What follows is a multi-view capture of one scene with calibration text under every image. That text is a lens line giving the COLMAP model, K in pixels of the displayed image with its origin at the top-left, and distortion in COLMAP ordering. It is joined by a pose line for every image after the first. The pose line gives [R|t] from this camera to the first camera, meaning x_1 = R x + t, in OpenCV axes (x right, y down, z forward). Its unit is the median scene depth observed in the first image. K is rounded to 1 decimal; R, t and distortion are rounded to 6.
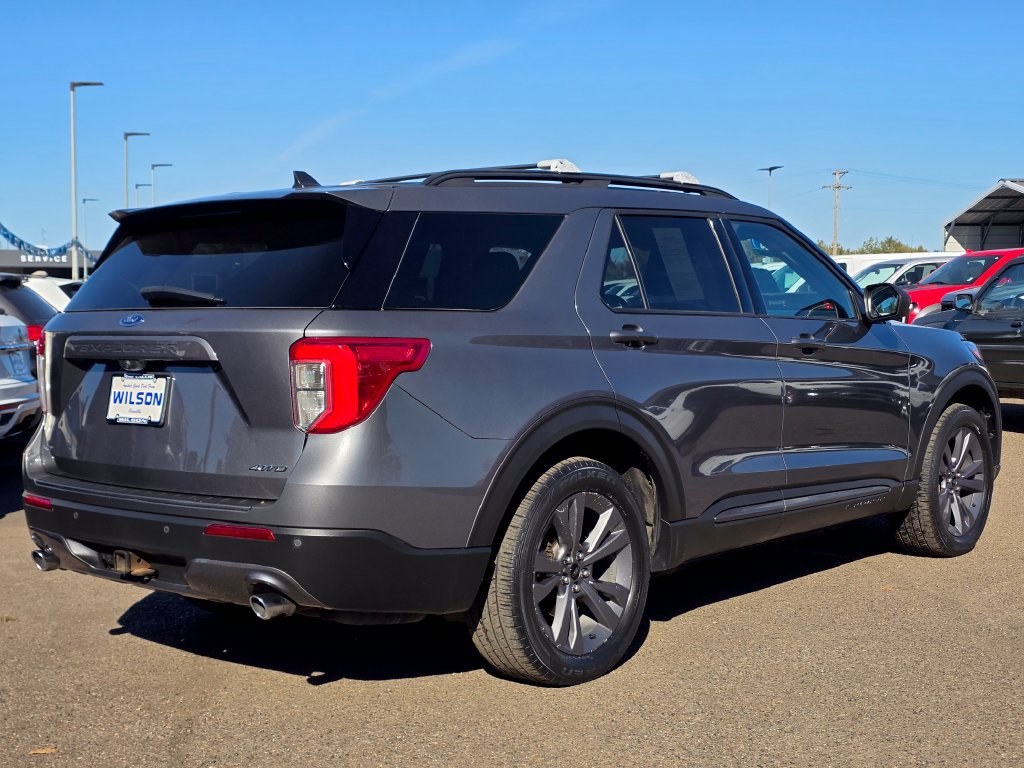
lens RADIAL K [[1375.4, 0, 512.0], [0, 1375.4, 384.0], [0, 0, 1]] dist [0.198399, -0.585784]
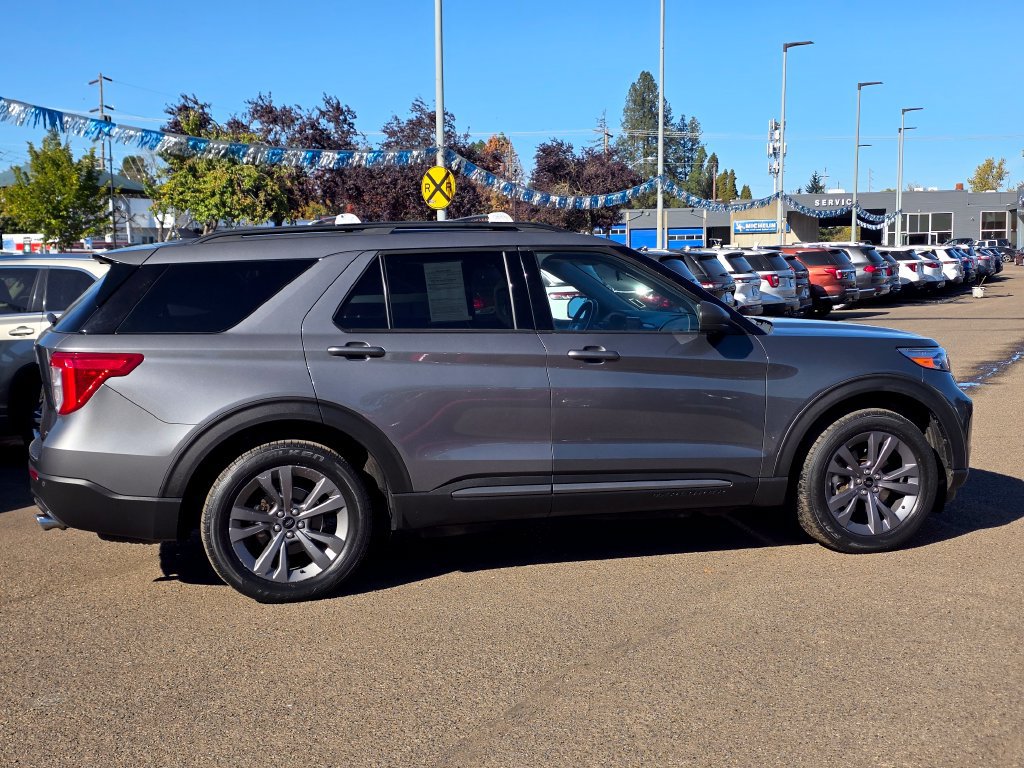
lens RADIAL K [[1379.9, 0, 529.0], [0, 1379.9, 377.6], [0, 0, 1]] dist [0.198330, -0.623326]
pose [[0.838834, 0.044470, -0.542568, 0.981637], [-0.022230, 0.998625, 0.047481, -0.078461], [0.543933, -0.027767, 0.838669, -0.024149]]
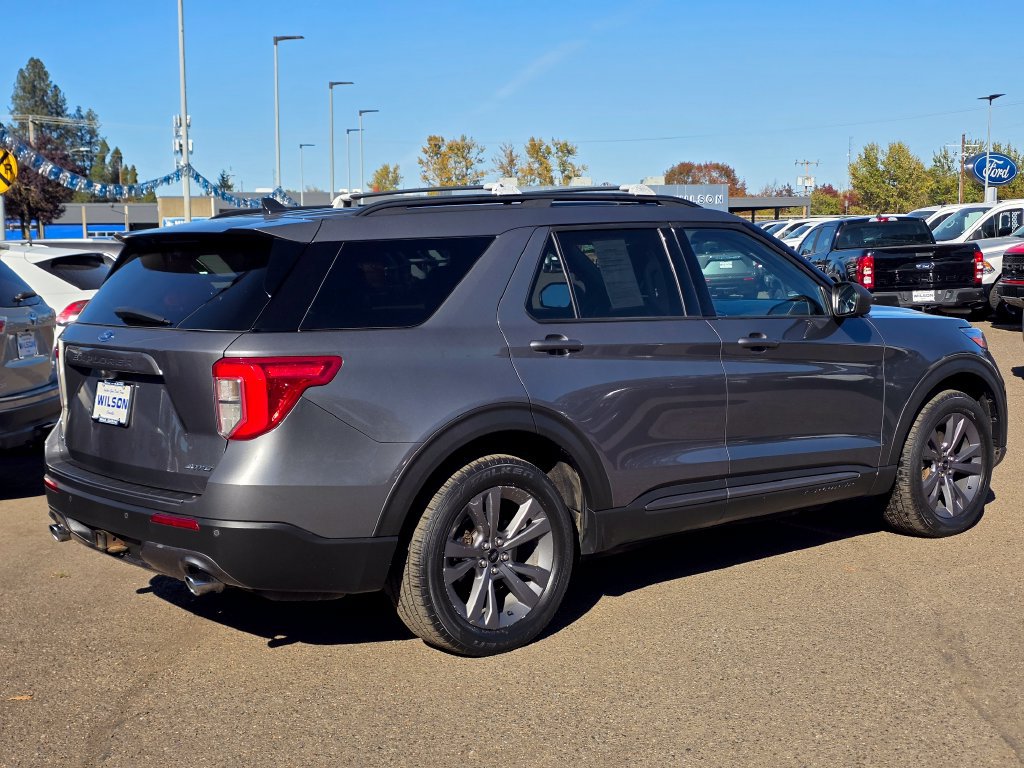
lens RADIAL K [[1379.9, 0, 529.0], [0, 1379.9, 377.6], [0, 0, 1]] dist [0.198330, -0.623326]
pose [[0.989257, 0.007827, -0.145979, 0.236819], [-0.001652, 0.999100, 0.042380, -0.057451], [0.146179, -0.041684, 0.988380, -0.107912]]
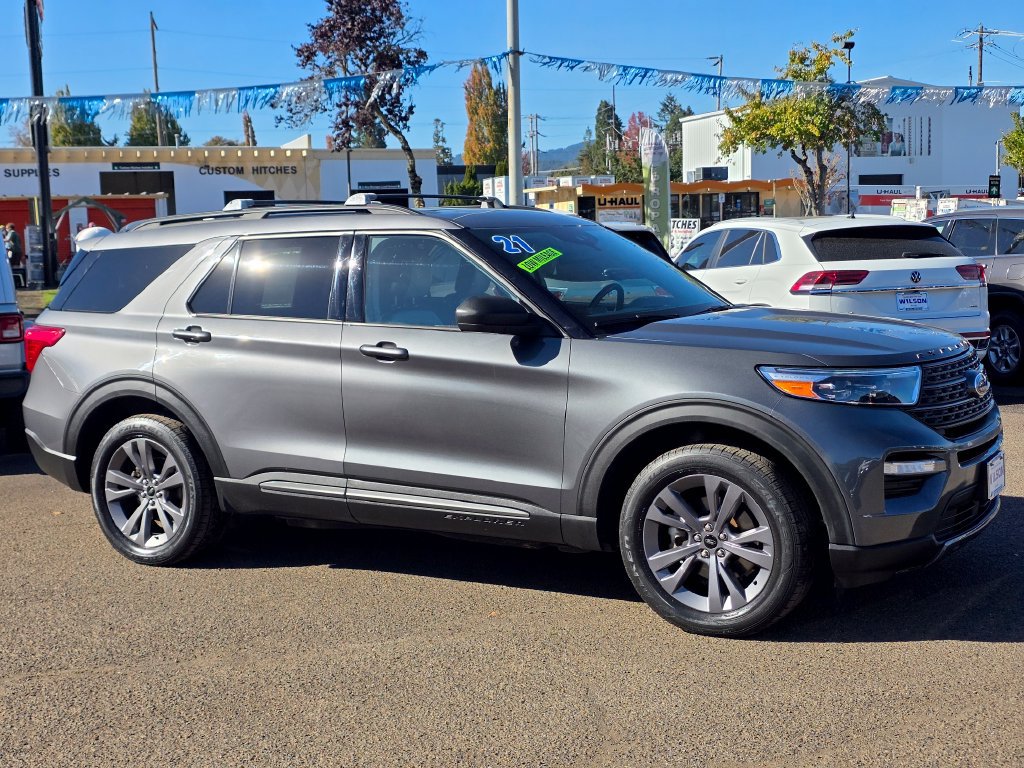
lens RADIAL K [[1379.9, 0, 529.0], [0, 1379.9, 377.6], [0, 0, 1]] dist [0.198330, -0.623326]
pose [[0.193692, 0.109310, -0.974954, 1.548641], [-0.026354, 0.993994, 0.106209, -0.152487], [0.980708, 0.005122, 0.195410, 1.094997]]
